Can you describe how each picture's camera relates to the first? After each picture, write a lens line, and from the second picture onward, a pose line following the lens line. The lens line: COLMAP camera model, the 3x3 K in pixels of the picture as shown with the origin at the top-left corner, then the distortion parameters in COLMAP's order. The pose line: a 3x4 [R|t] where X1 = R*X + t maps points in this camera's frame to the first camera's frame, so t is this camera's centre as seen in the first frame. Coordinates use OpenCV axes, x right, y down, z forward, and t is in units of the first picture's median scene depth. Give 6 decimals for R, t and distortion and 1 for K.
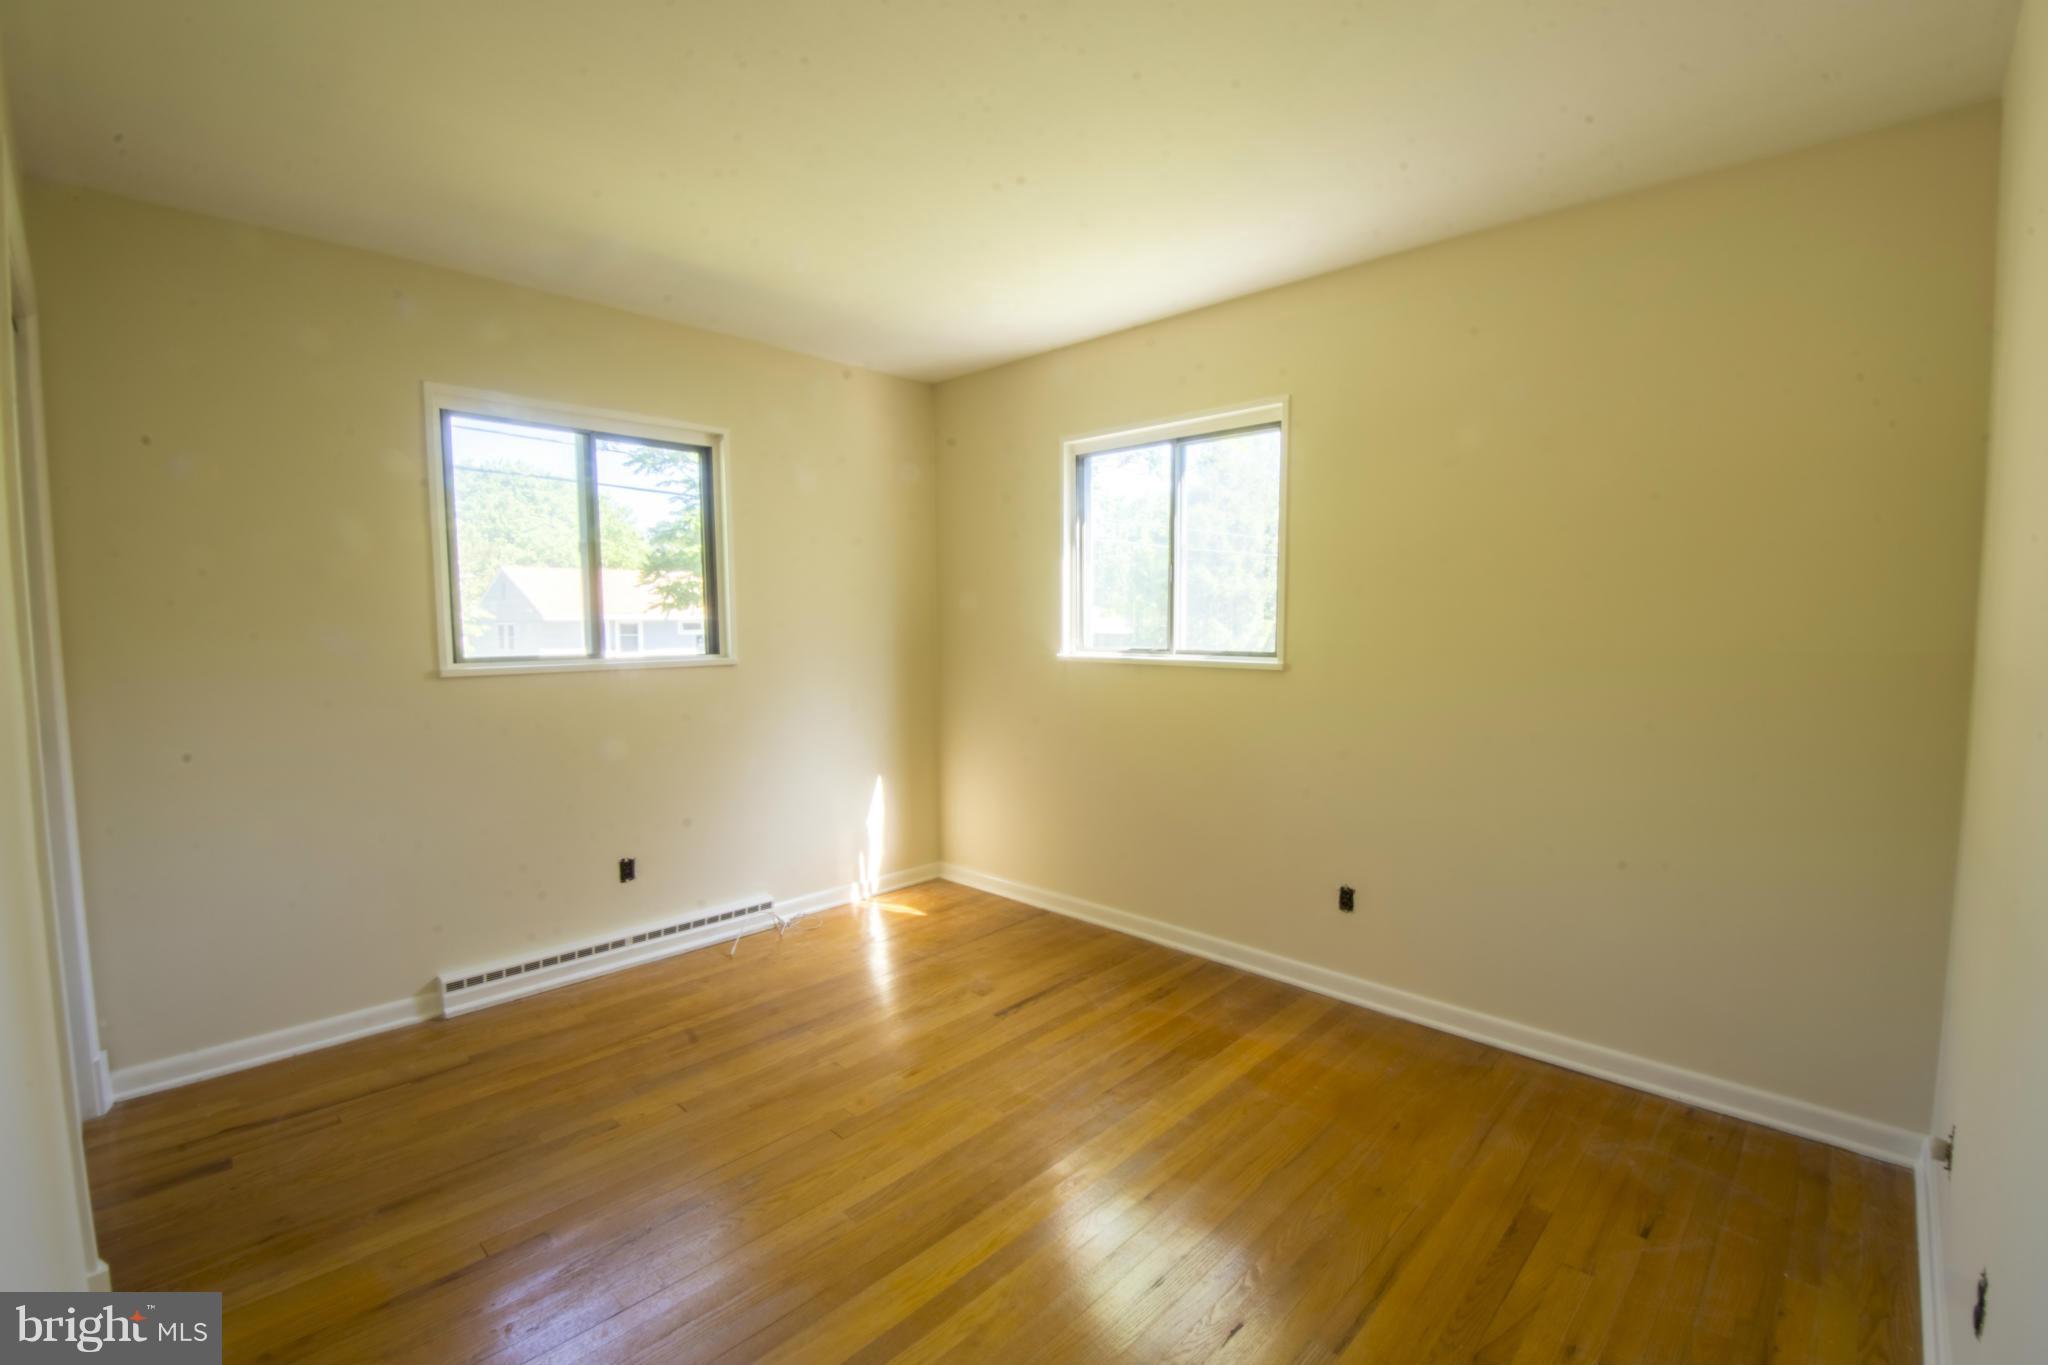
lens RADIAL K [[895.8, 0, 1017.9], [0, 895.8, 677.2], [0, 0, 1]] dist [-0.002917, -0.005359]
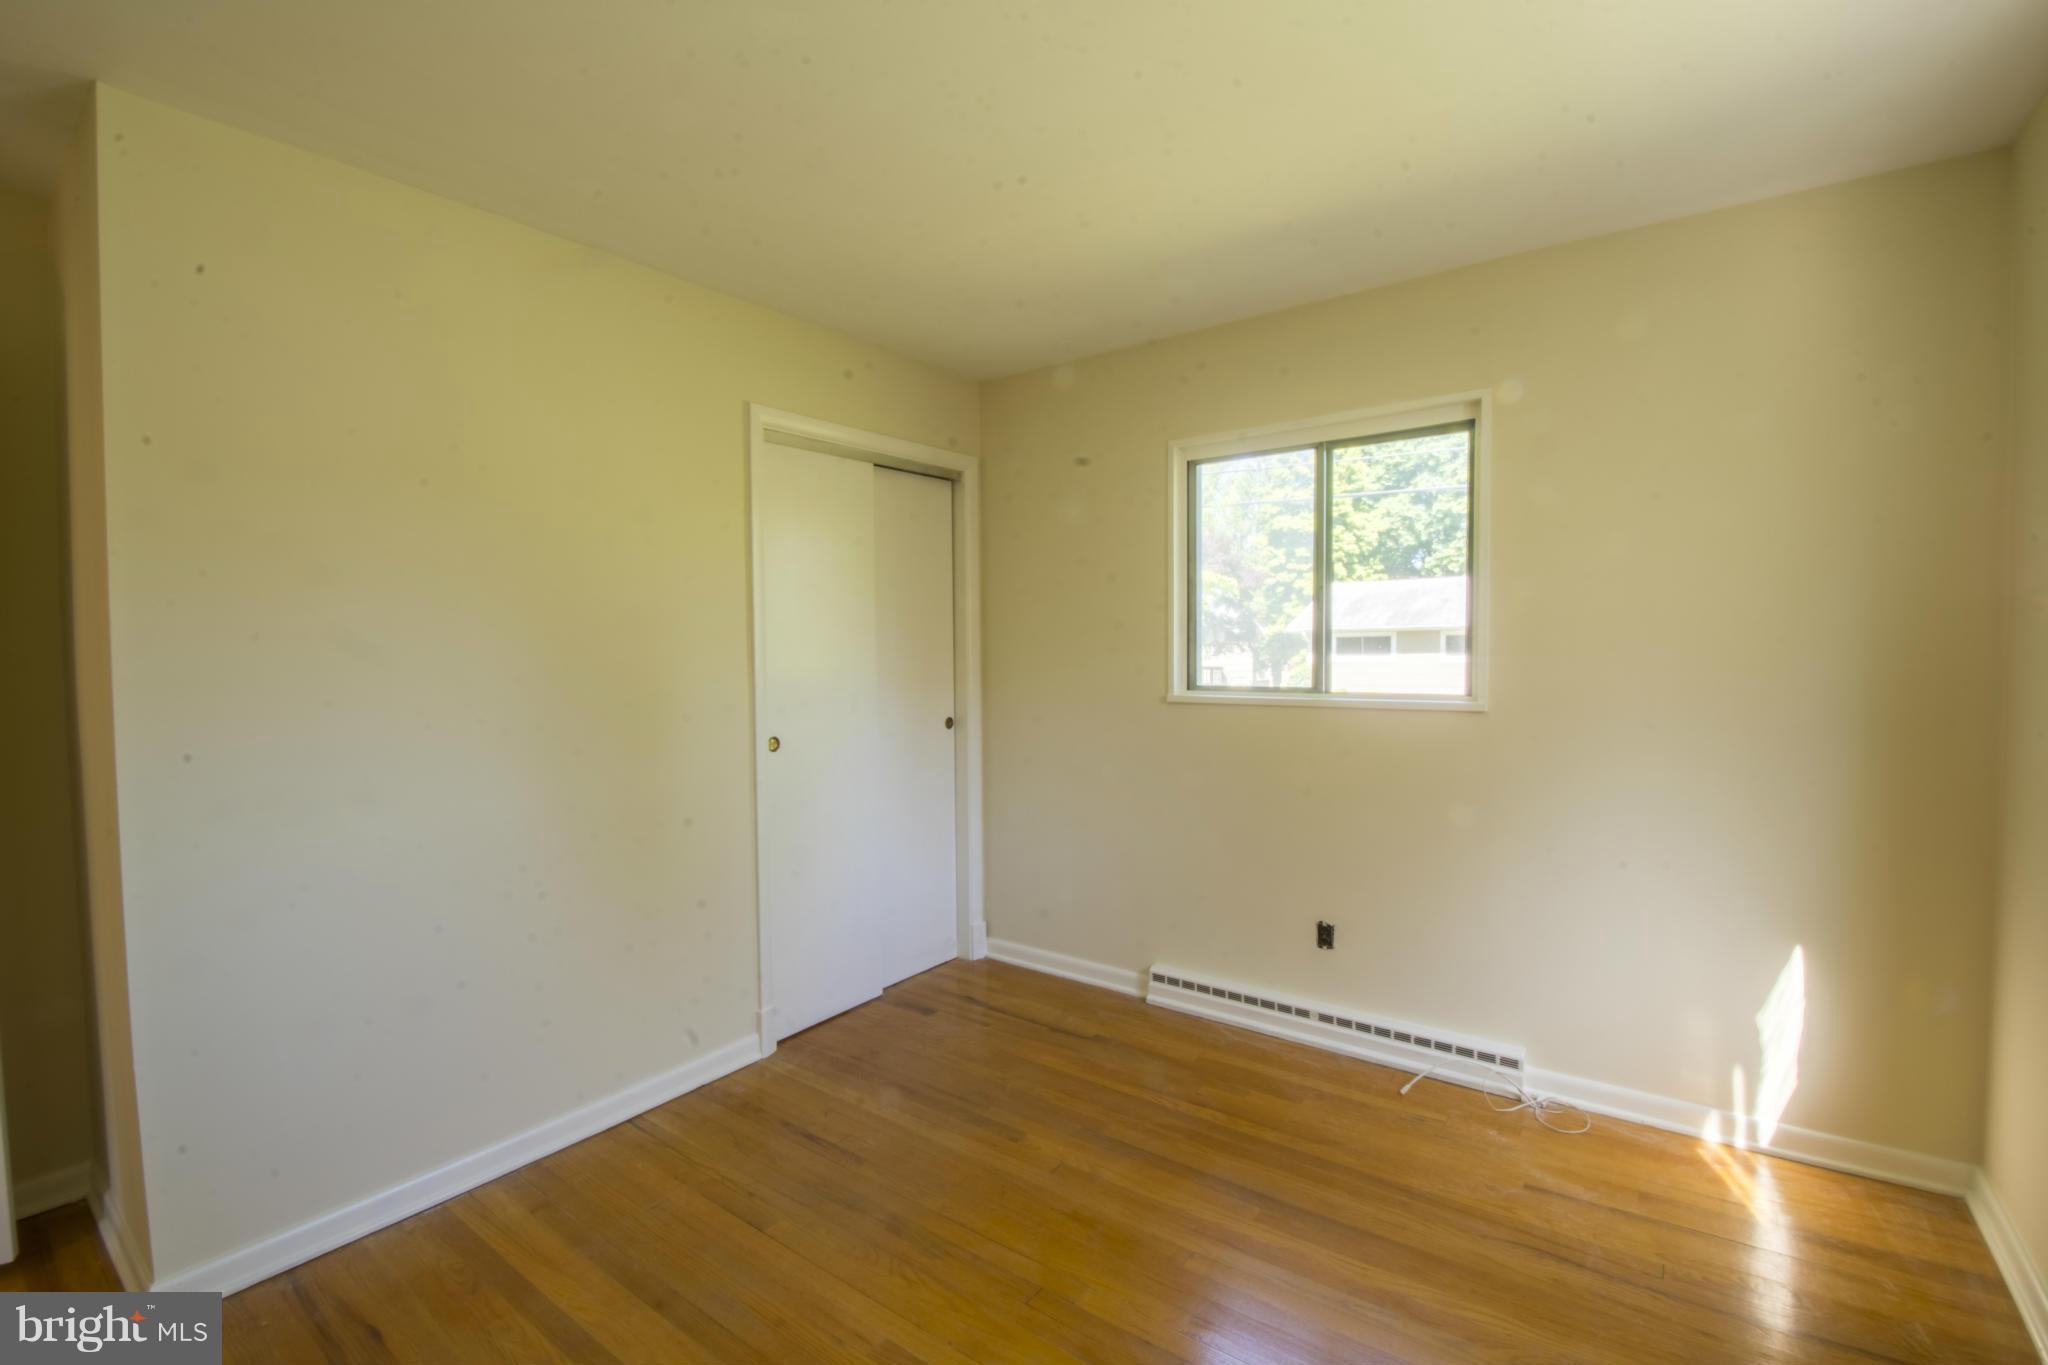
lens RADIAL K [[895.8, 0, 1008.9], [0, 895.8, 682.0], [0, 0, 1]] dist [-0.002917, -0.005359]
pose [[0.121620, 0.041133, -0.991724, 0.409105], [-0.053985, 0.997936, 0.034771, -0.049239], [0.991108, 0.049310, 0.123590, 0.607880]]
